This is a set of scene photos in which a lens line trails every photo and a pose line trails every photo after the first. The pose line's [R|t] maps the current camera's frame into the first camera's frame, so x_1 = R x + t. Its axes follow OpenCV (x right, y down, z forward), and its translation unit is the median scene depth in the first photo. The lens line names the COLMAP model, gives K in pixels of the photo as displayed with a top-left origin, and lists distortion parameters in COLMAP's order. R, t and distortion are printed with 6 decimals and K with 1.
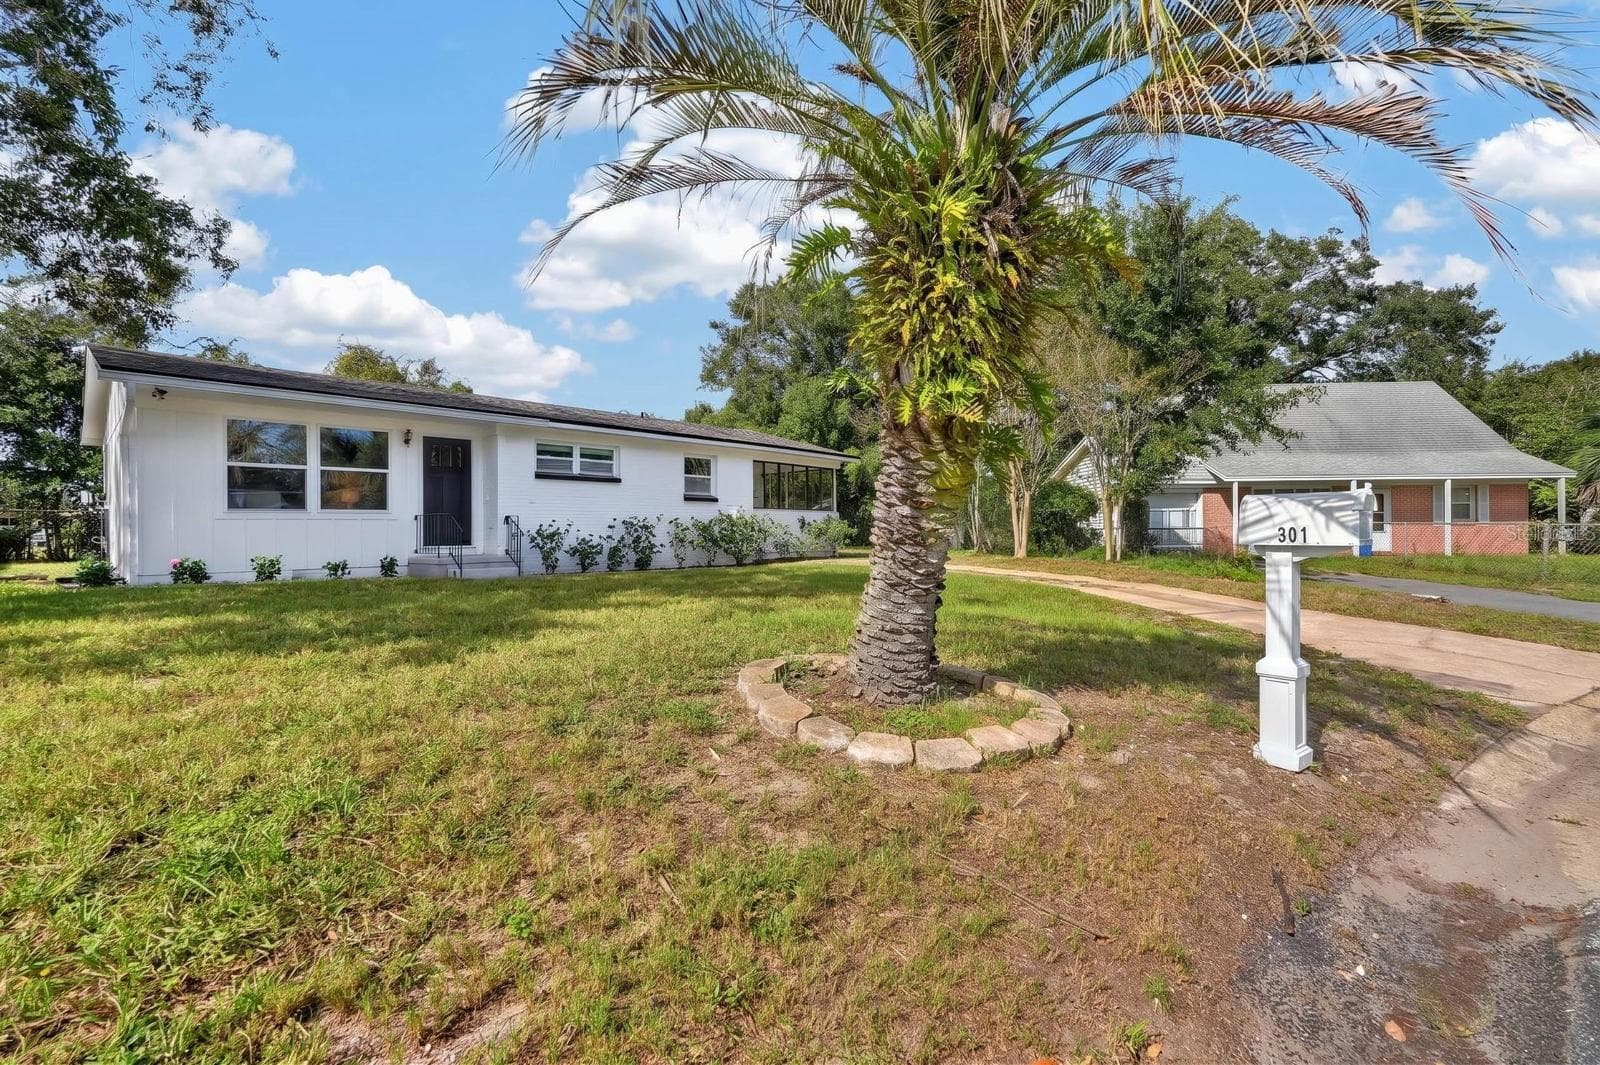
lens RADIAL K [[717.7, 0, 795.8], [0, 717.7, 532.4], [0, 0, 1]] dist [-0.001811, 0.000366]
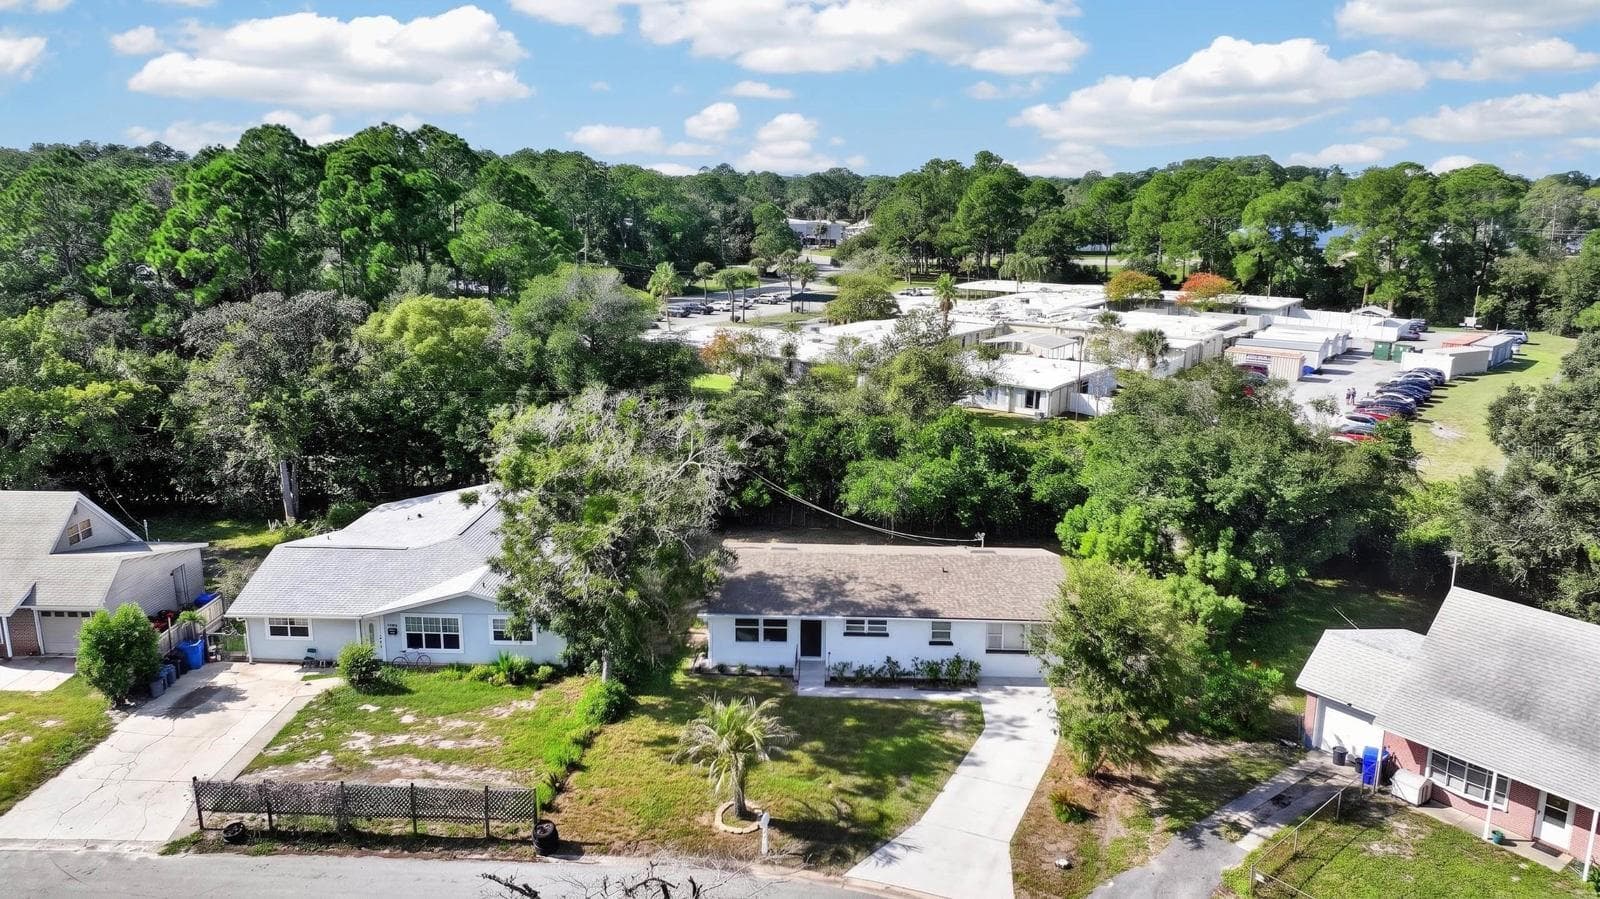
lens RADIAL K [[1184.3, 0, 800.0], [0, 1184.3, 449.5], [0, 0, 1]] dist [0.004596, -0.000316]
pose [[0.649102, 0.195110, -0.735254, 2.197662], [-0.004427, 0.967500, 0.252831, -1.613782], [0.760689, -0.160858, 0.628870, -1.338353]]
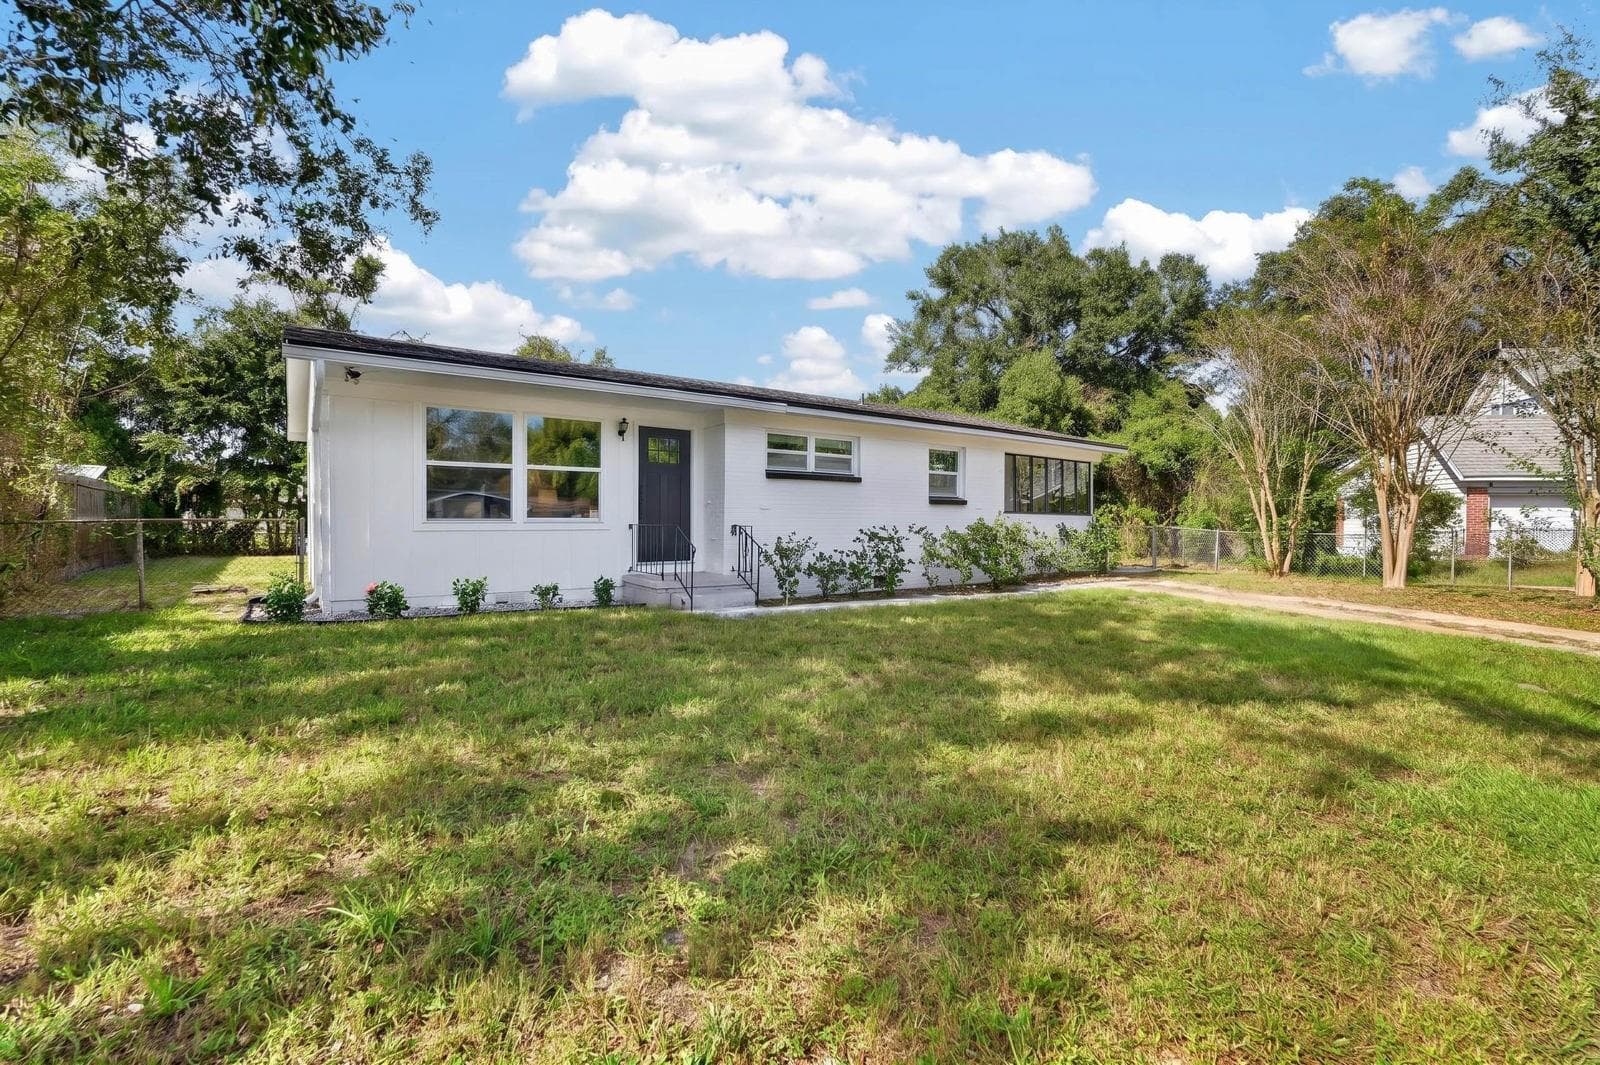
lens RADIAL K [[720.3, 0, 796.6], [0, 720.3, 540.8], [0, 0, 1]] dist [-0.022568, -0.000151]
pose [[0.982970, 0.018880, -0.182792, -0.192446], [-0.013731, 0.999474, 0.029392, -0.030964], [0.183251, -0.026381, 0.982712, 0.231917]]
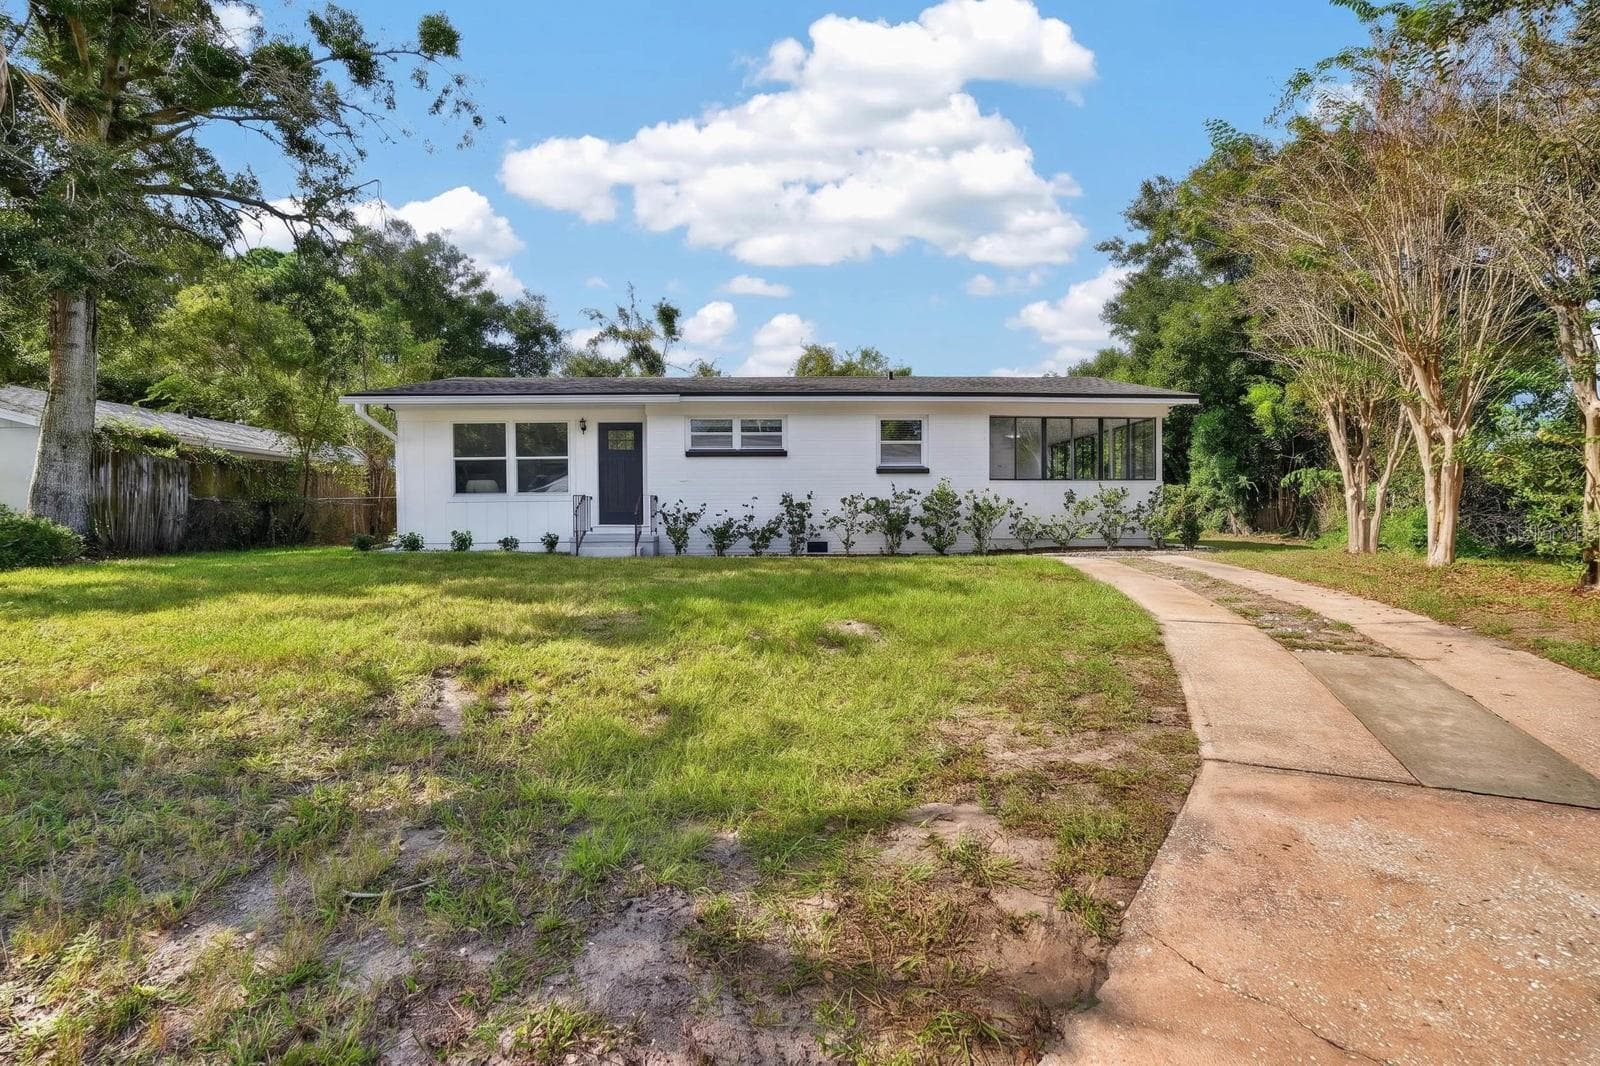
lens RADIAL K [[720.3, 0, 796.6], [0, 720.3, 541.3], [0, 0, 1]] dist [-0.022568, -0.000151]
pose [[0.703066, 0.029609, -0.710508, 0.464511], [0.001009, 0.999090, 0.042634, -0.001718], [0.711124, -0.030691, 0.702396, 0.439706]]
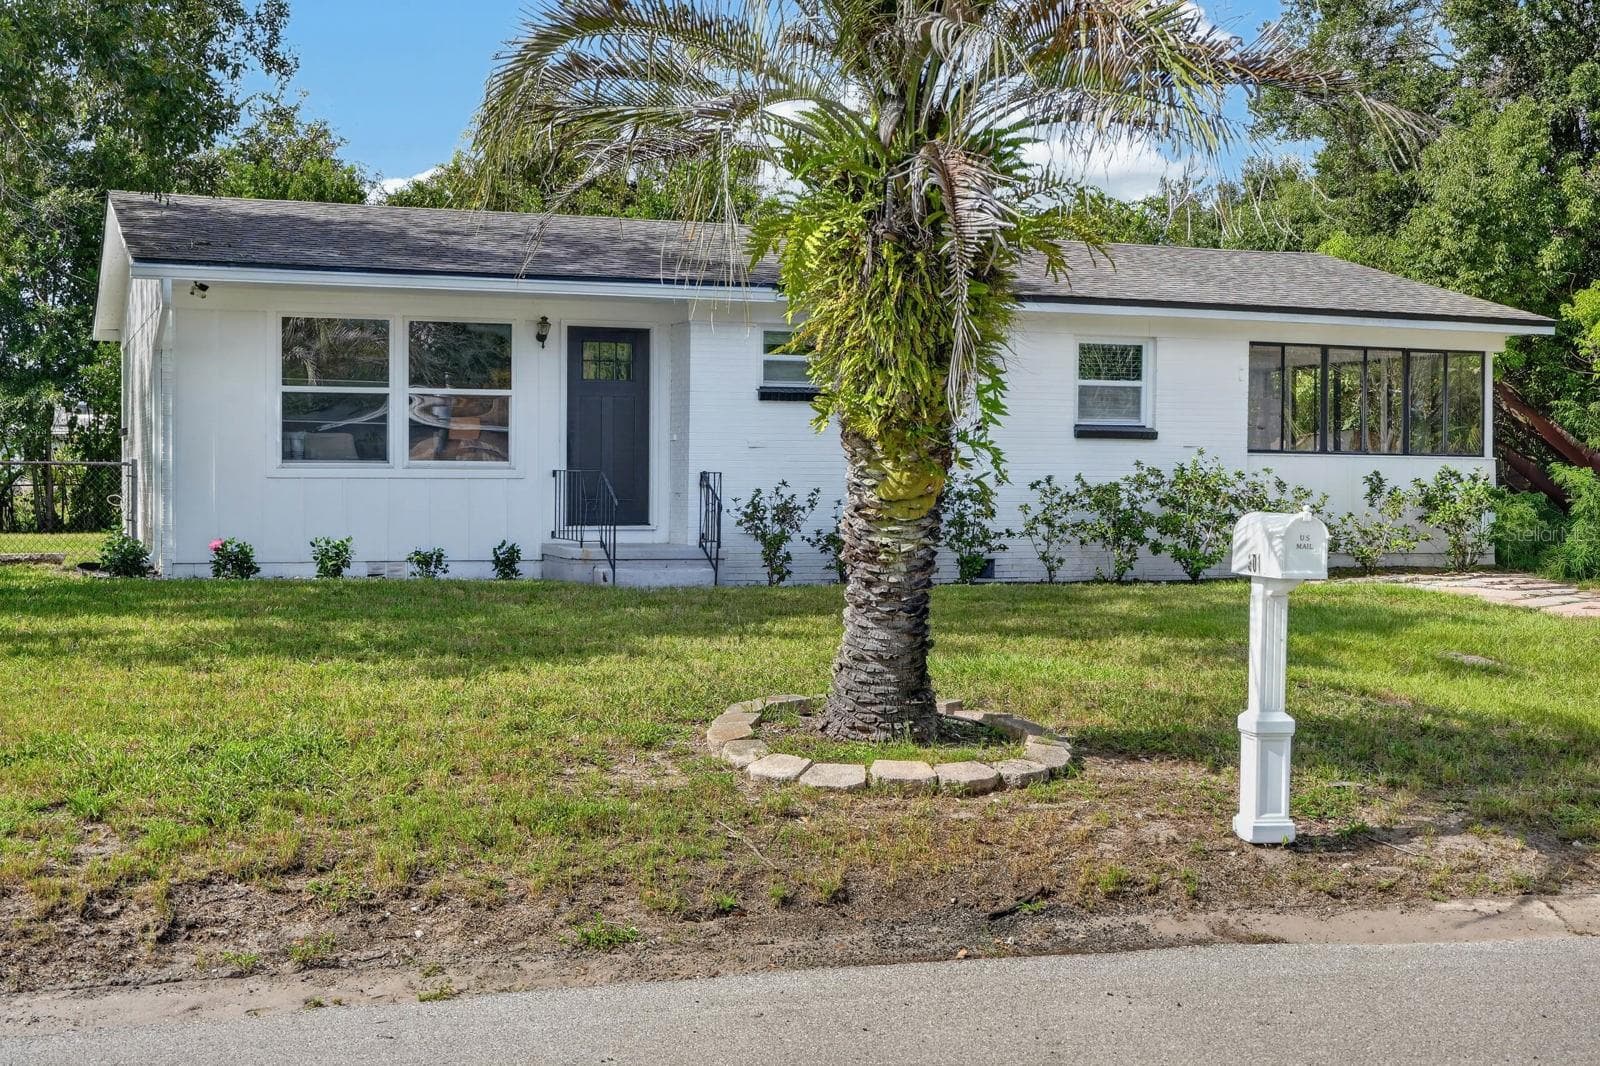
lens RADIAL K [[2107.2, 0, 776.3], [0, 2107.2, 537.5], [0, 0, 1]] dist [-0.013353, -0.004742]
pose [[0.899899, 0.026929, -0.435267, 0.333111], [-0.014045, 0.999364, 0.032791, -0.026878], [0.435873, -0.023395, 0.899704, -0.391321]]
